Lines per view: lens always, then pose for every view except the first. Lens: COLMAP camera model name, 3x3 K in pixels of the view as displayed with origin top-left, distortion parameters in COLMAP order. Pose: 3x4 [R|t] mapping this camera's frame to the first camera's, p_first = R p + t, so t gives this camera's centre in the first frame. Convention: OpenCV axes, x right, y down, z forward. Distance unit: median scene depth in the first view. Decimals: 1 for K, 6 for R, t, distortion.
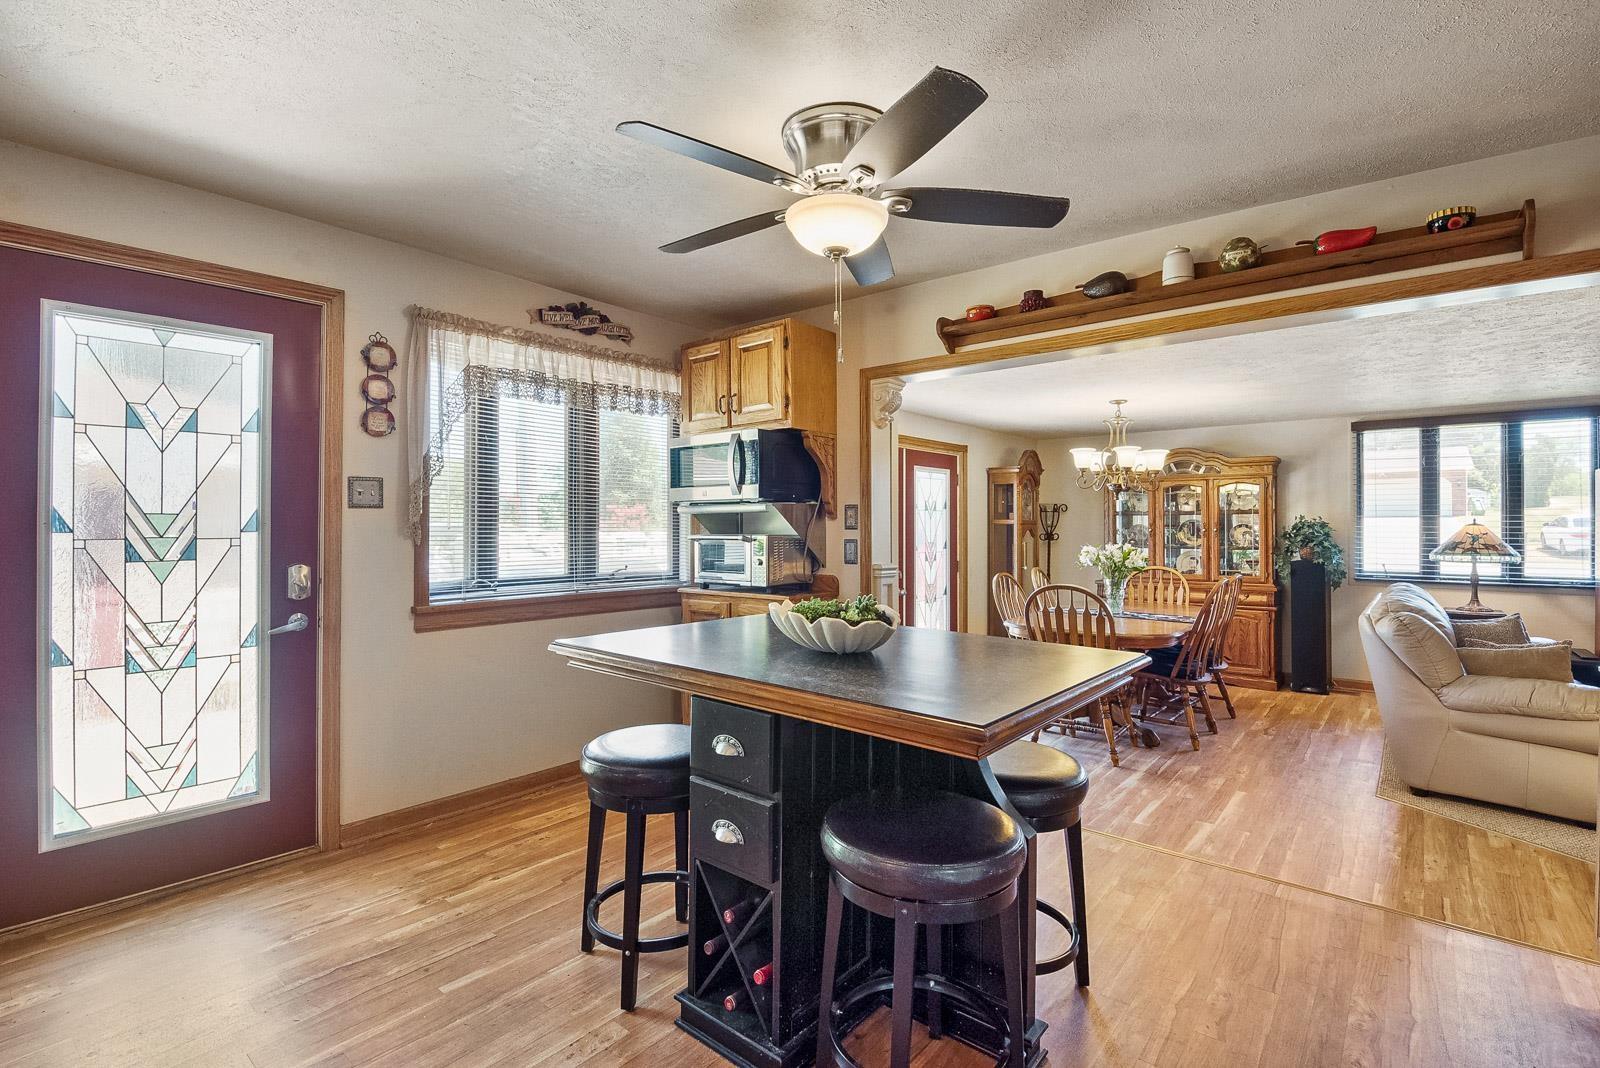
lens RADIAL K [[738.1, 0, 802.9], [0, 738.1, 536.9], [0, 0, 1]] dist [0.000169, -0.000178]
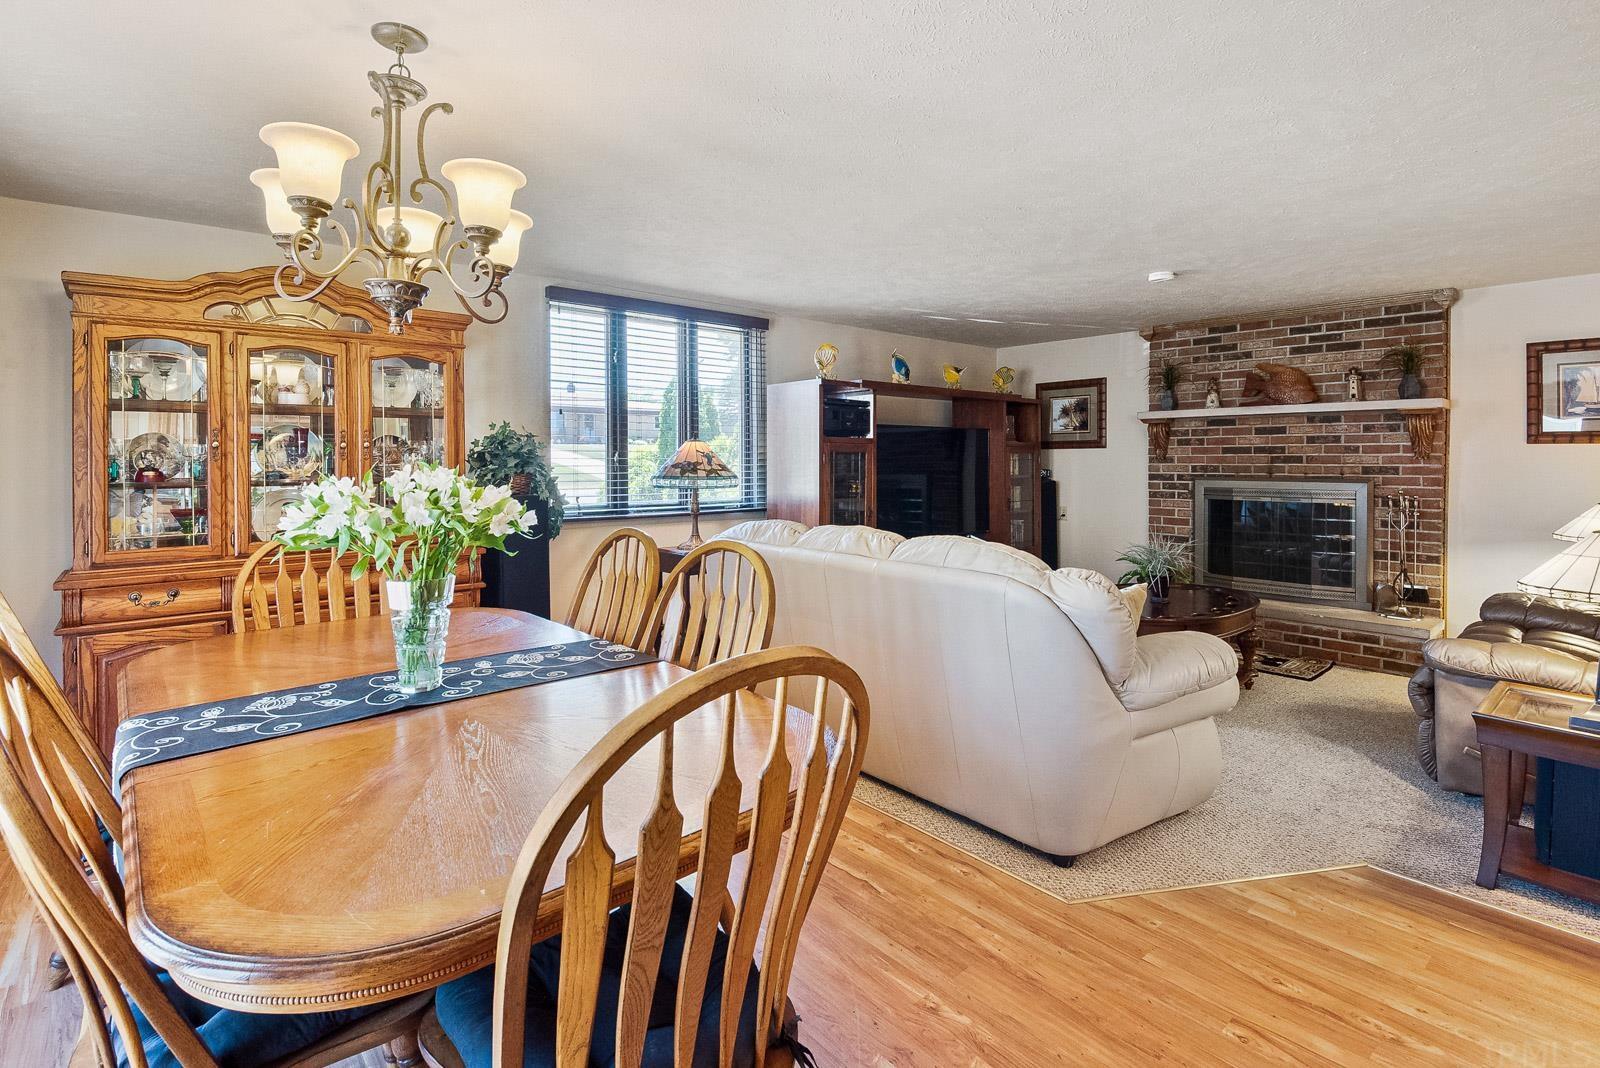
lens RADIAL K [[752.3, 0, 794.8], [0, 752.3, 466.6], [0, 0, 1]] dist [-0.000107, -0.000131]
pose [[0.158033, -0.008169, 0.987400, 0.221405], [0.016071, 0.999855, 0.005700, 0.015303], [-0.987303, 0.014968, 0.158141, 1.353724]]
